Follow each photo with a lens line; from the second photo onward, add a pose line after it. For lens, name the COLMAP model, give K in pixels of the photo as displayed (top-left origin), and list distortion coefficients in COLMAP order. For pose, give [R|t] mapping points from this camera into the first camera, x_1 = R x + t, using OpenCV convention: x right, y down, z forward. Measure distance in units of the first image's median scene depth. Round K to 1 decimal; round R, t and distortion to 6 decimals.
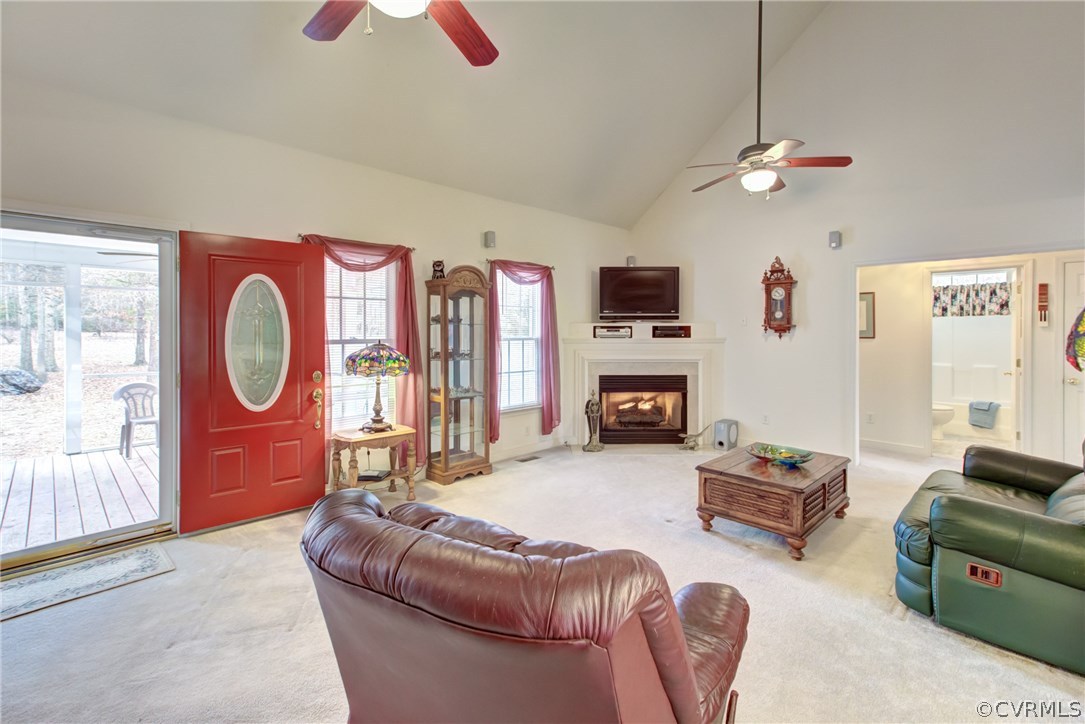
lens RADIAL K [[498.9, 0, 547.0], [0, 498.9, 358.7], [0, 0, 1]] dist [0.002109, 0.000468]
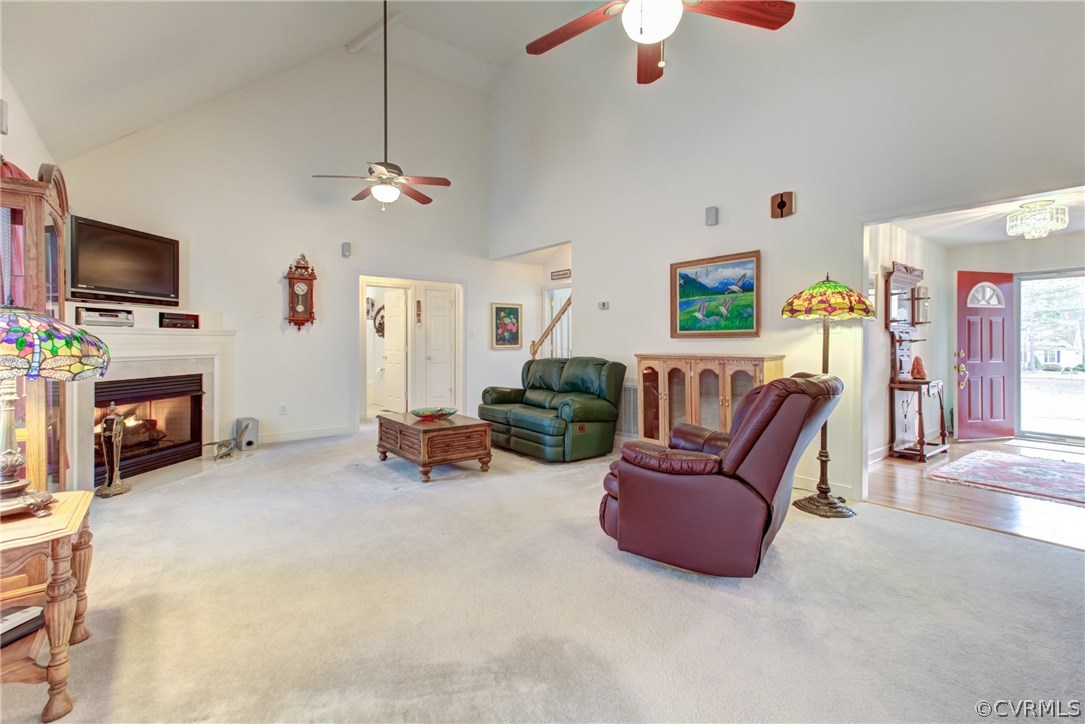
lens RADIAL K [[484.8, 0, 548.4], [0, 484.8, 356.8], [0, 0, 1]] dist [-0.000070, 0.008530]
pose [[0.101499, -0.030298, 0.994374, -0.470034], [0.058539, 0.997986, 0.024432, 0.019038], [-0.993112, 0.055729, 0.103068, 0.339121]]
